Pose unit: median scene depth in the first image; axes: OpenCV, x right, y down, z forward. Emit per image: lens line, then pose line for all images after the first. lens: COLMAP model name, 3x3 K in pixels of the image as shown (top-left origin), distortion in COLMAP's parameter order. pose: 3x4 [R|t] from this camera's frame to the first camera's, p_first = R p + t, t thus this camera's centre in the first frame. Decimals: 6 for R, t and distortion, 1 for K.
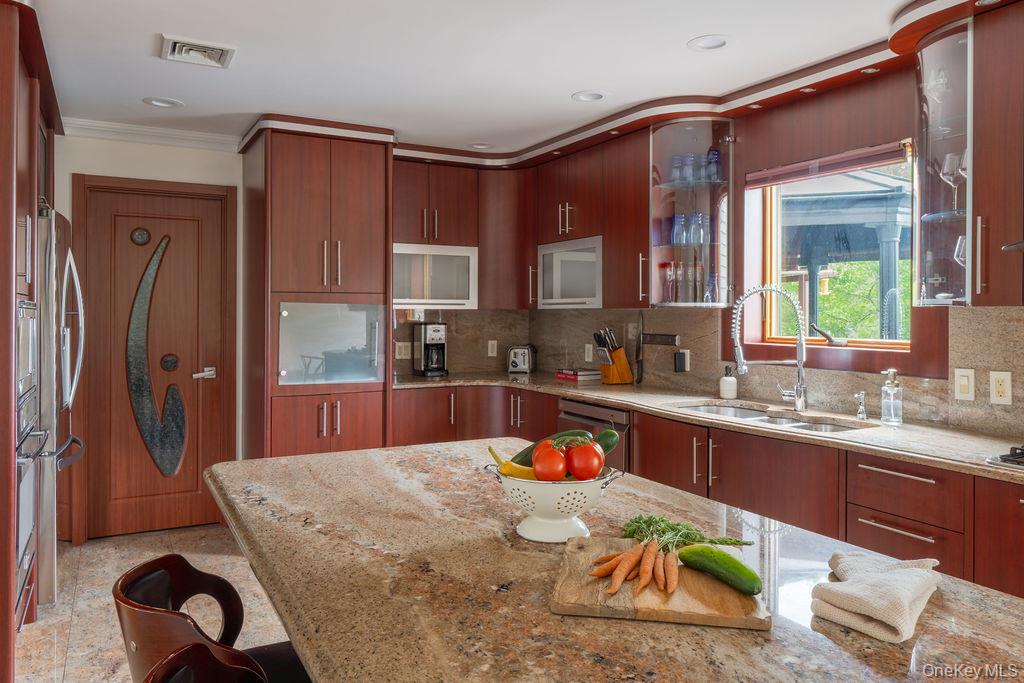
lens RADIAL K [[722.9, 0, 507.5], [0, 722.9, 315.0], [0, 0, 1]] dist [-0.005383, -0.003385]
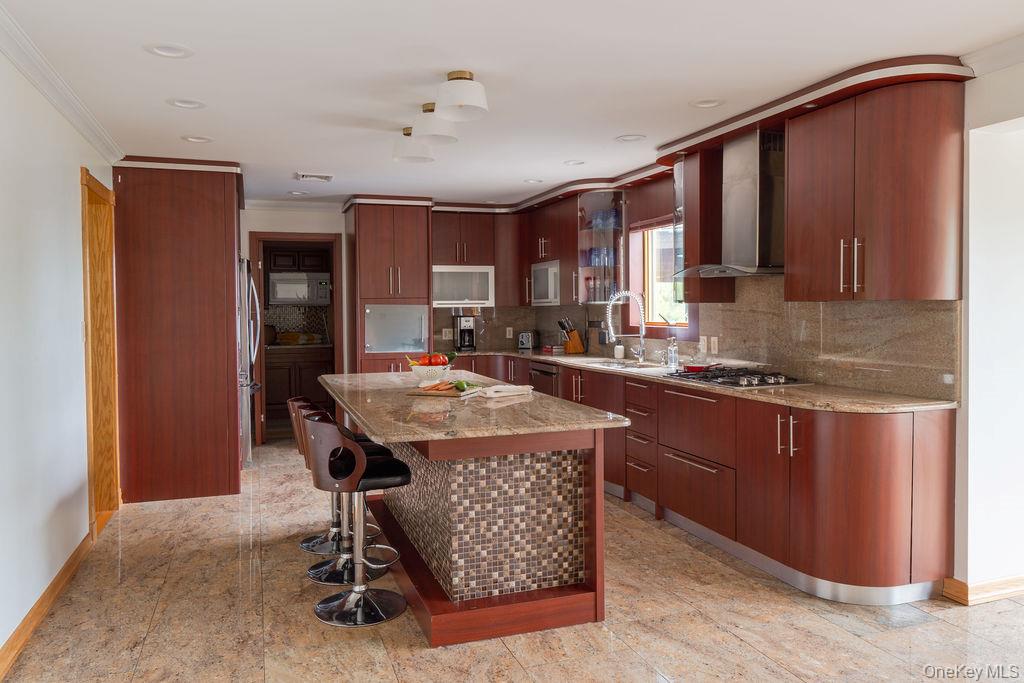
lens RADIAL K [[727.1, 0, 517.3], [0, 727.1, 329.2], [0, 0, 1]] dist [-0.015803, 0.002846]
pose [[0.988184, -0.008612, -0.153033, 0.283958], [0.012638, 0.999599, 0.025352, 0.001553], [0.152753, -0.026987, 0.987896, -0.601589]]
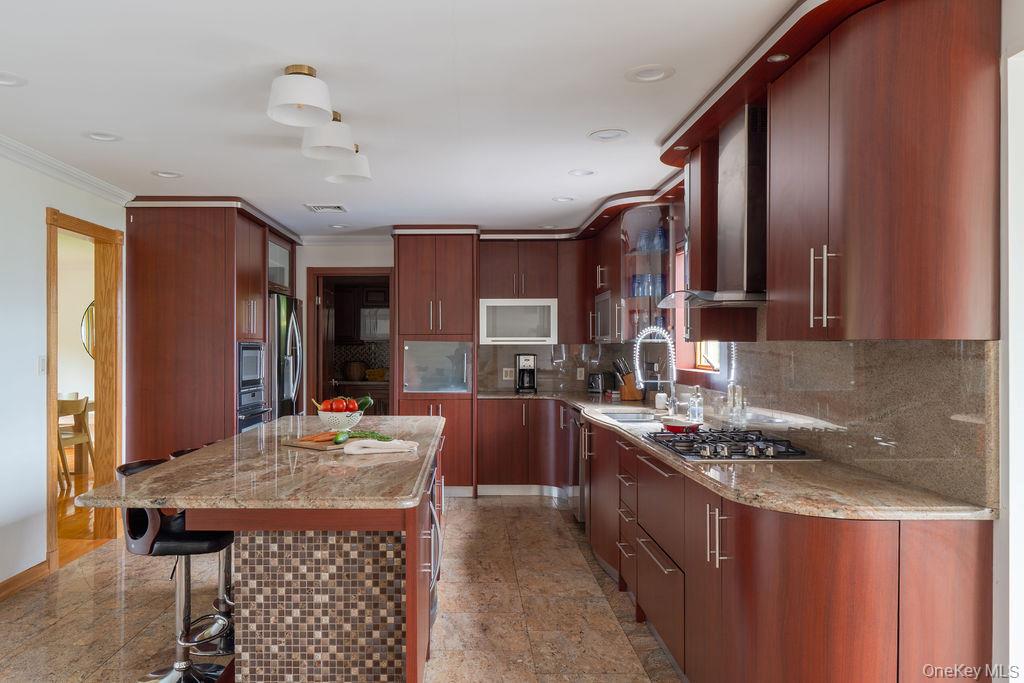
lens RADIAL K [[734.1, 0, 467.2], [0, 734.1, 344.1], [0, 0, 1]] dist [-0.008455, -0.003064]
pose [[0.875107, -0.005572, -0.483897, 0.564412], [0.002629, 0.999974, -0.006759, 0.000877], [0.483921, 0.004642, 0.875099, -0.340349]]
